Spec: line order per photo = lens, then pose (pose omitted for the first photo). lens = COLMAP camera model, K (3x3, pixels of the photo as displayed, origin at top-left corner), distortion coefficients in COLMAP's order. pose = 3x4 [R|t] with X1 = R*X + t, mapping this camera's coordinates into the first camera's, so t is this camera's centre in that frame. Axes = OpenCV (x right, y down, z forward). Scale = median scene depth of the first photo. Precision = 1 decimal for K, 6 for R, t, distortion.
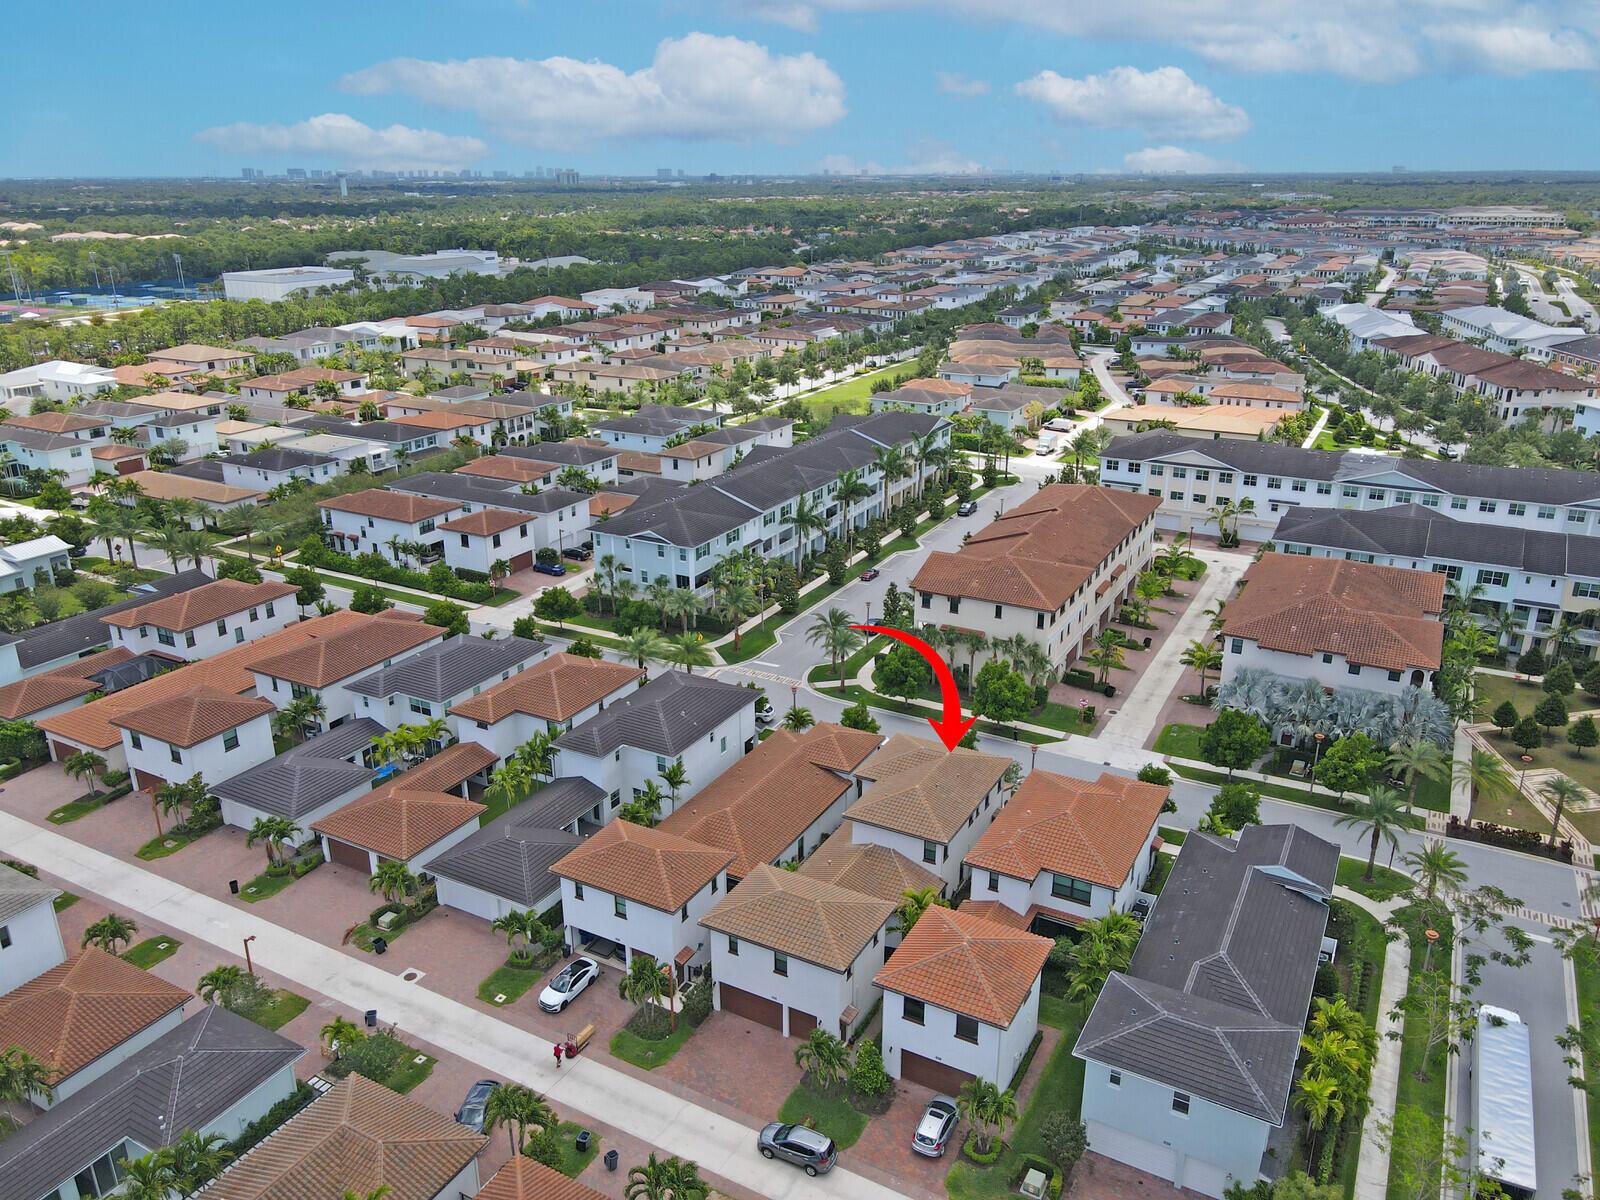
lens RADIAL K [[1178.5, 0, 792.9], [0, 1178.5, 630.2], [0, 0, 1]] dist [-0.000267, 0.045349]
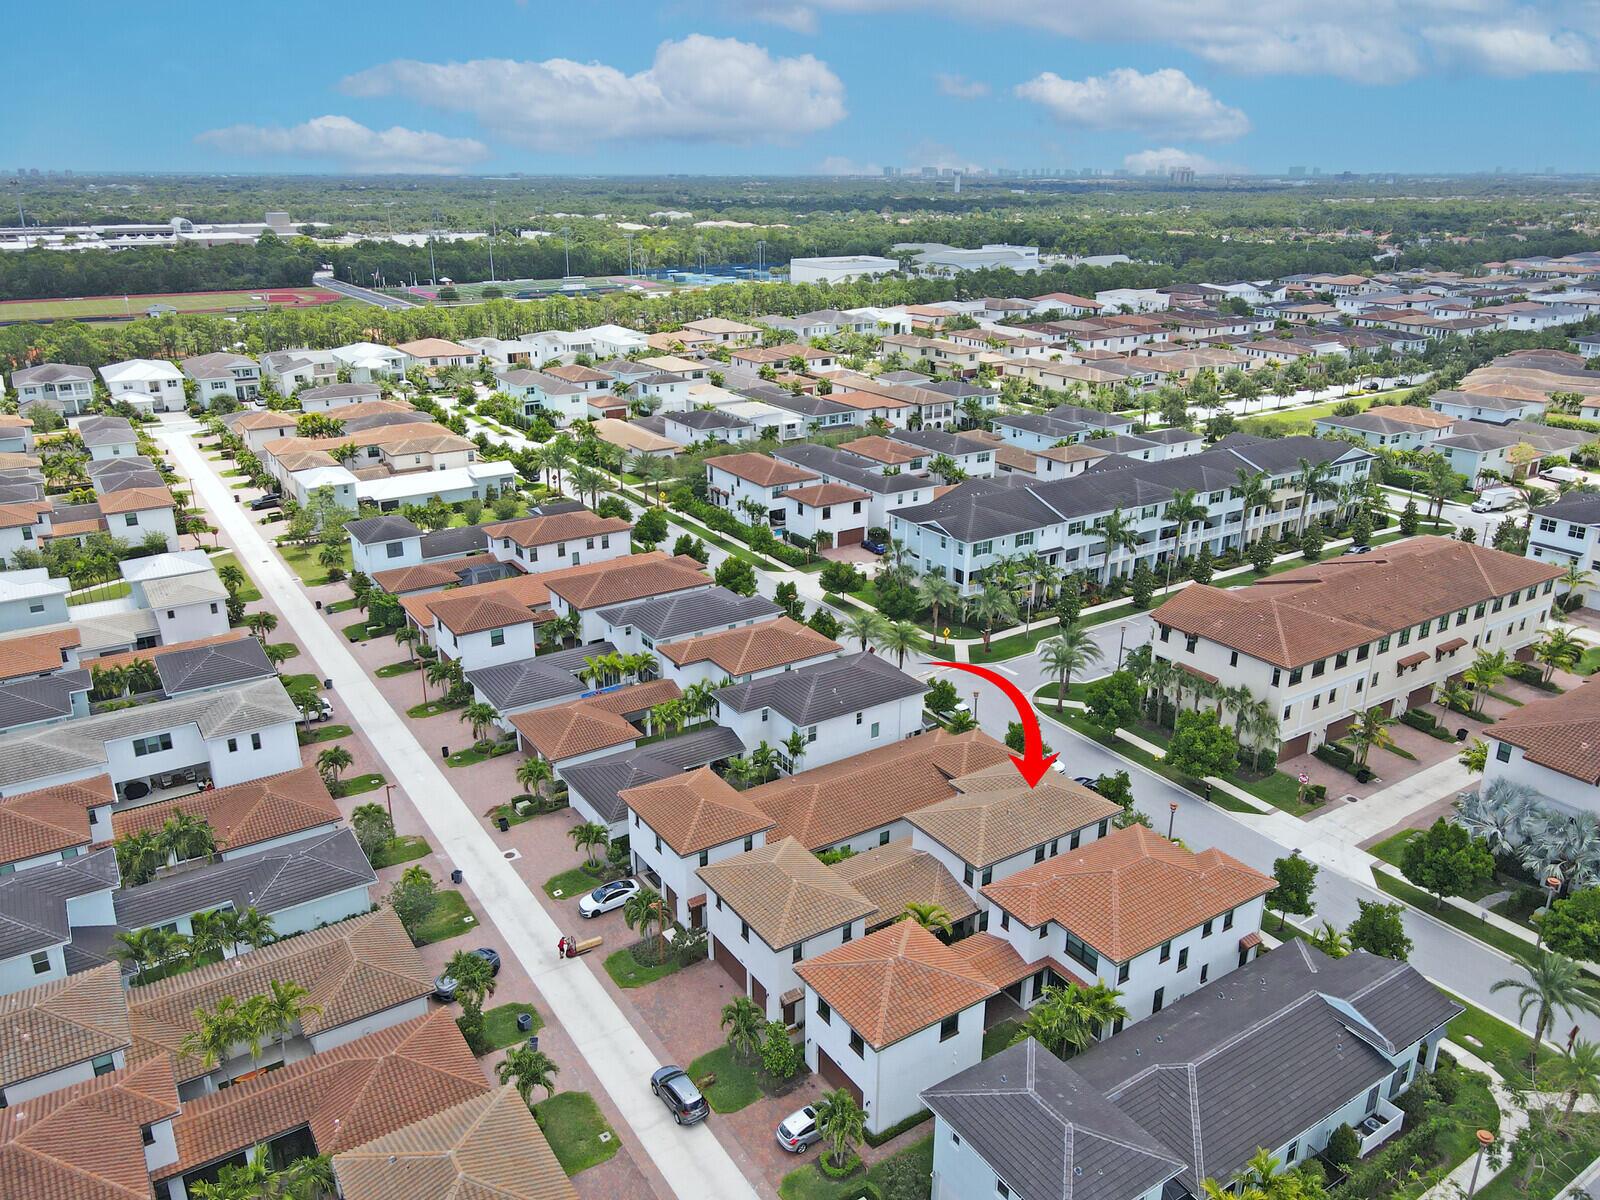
lens RADIAL K [[1183.6, 0, 800.0], [0, 1183.6, 600.0], [0, 0, 1]] dist [-0.007501, 0.085844]
pose [[0.885322, 0.167262, -0.433852, 0.197872], [-0.176981, 0.984045, 0.018228, -0.013135], [0.429979, 0.060646, 0.900800, 0.029897]]
